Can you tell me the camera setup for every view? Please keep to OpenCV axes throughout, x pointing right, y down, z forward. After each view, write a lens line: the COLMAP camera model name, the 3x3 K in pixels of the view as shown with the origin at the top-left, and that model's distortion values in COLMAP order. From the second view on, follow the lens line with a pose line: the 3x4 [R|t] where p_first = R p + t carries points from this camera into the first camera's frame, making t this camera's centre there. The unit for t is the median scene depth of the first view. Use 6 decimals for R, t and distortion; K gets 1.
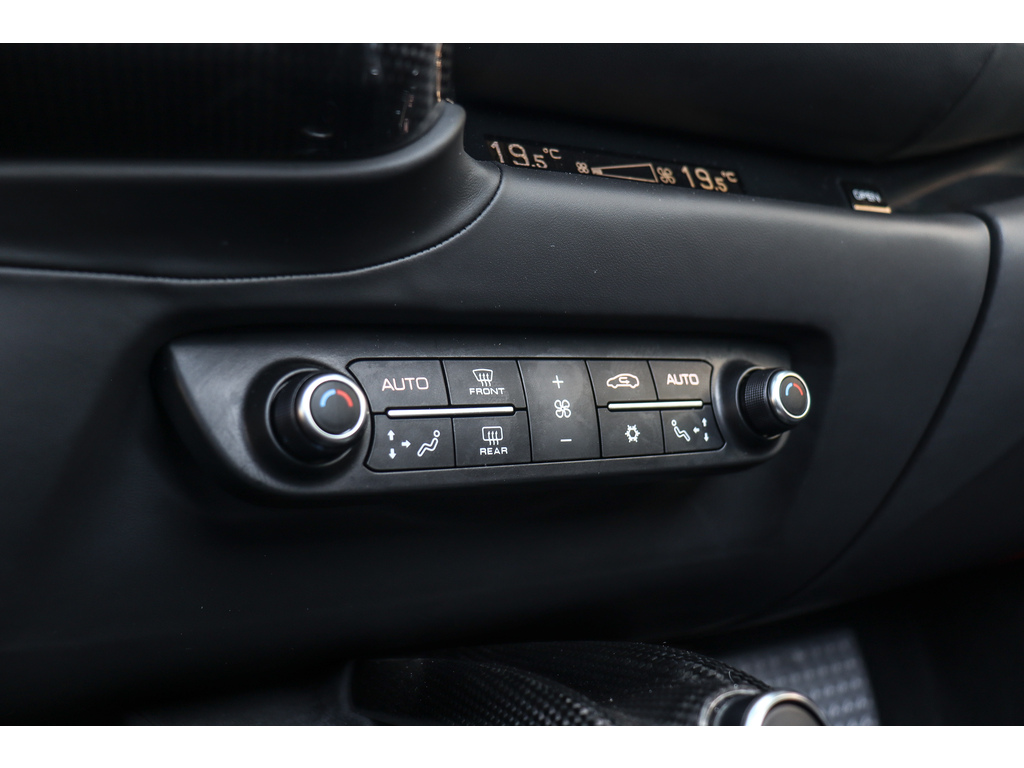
lens RADIAL K [[1088.1, 0, 512.1], [0, 1088.1, 382.1], [0, 0, 1]] dist [-0.009719, 0.000000]
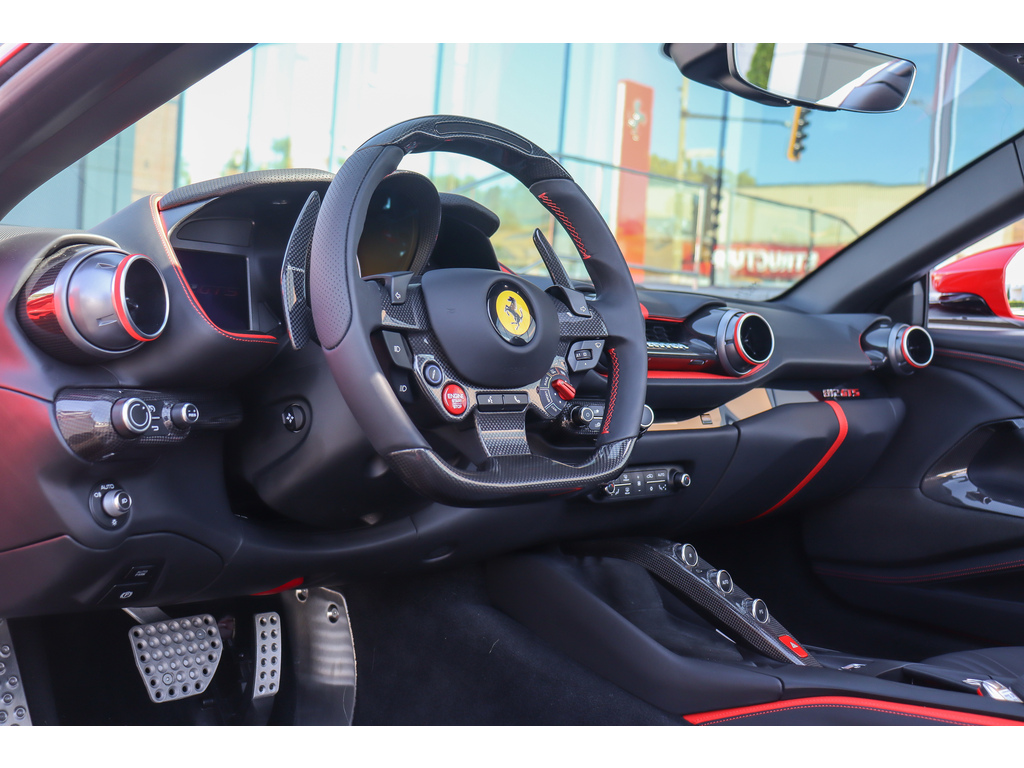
lens RADIAL K [[1196.7, 0, 510.0], [0, 1196.7, 378.4], [0, 0, 1]] dist [-0.001777, 0.000000]
pose [[0.981095, 0.059951, 0.184006, -1.338757], [-0.069403, 0.996557, 0.045361, -0.564214], [-0.180653, -0.057274, 0.981878, -3.531400]]
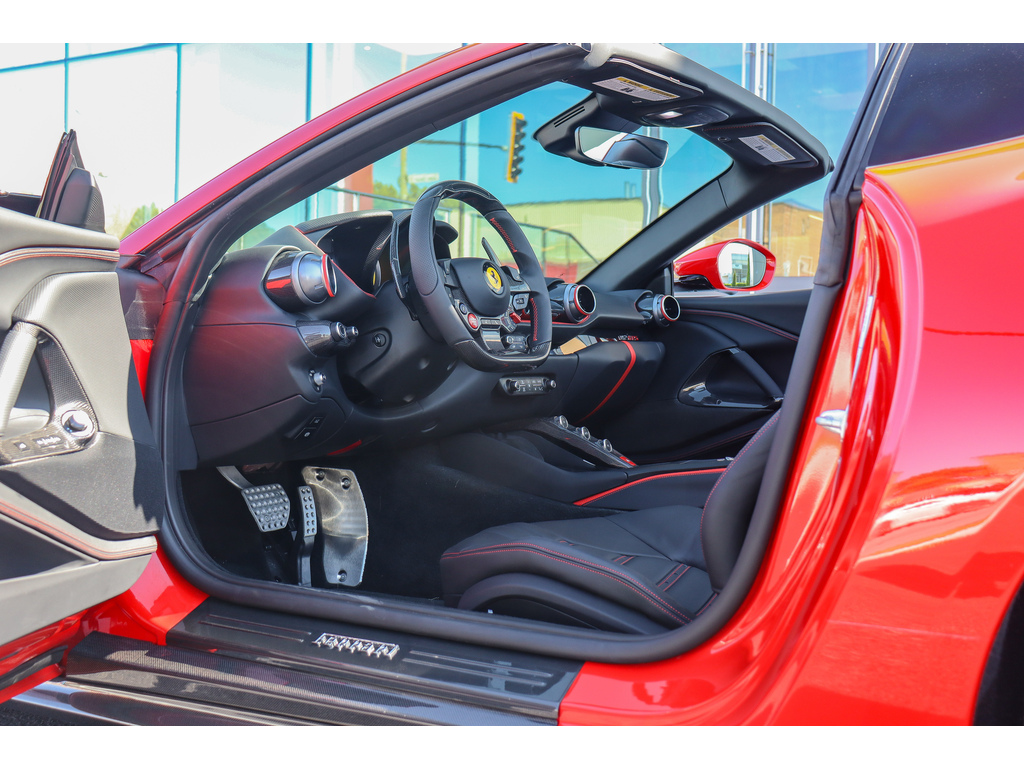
lens RADIAL K [[1196.7, 0, 521.4], [0, 1196.7, 378.9], [0, 0, 1]] dist [-0.001777, 0.000000]
pose [[0.915479, 0.000918, 0.402366, -3.230264], [-0.007923, 0.999845, 0.015747, -0.149408], [-0.402289, -0.017604, 0.915344, -6.359300]]
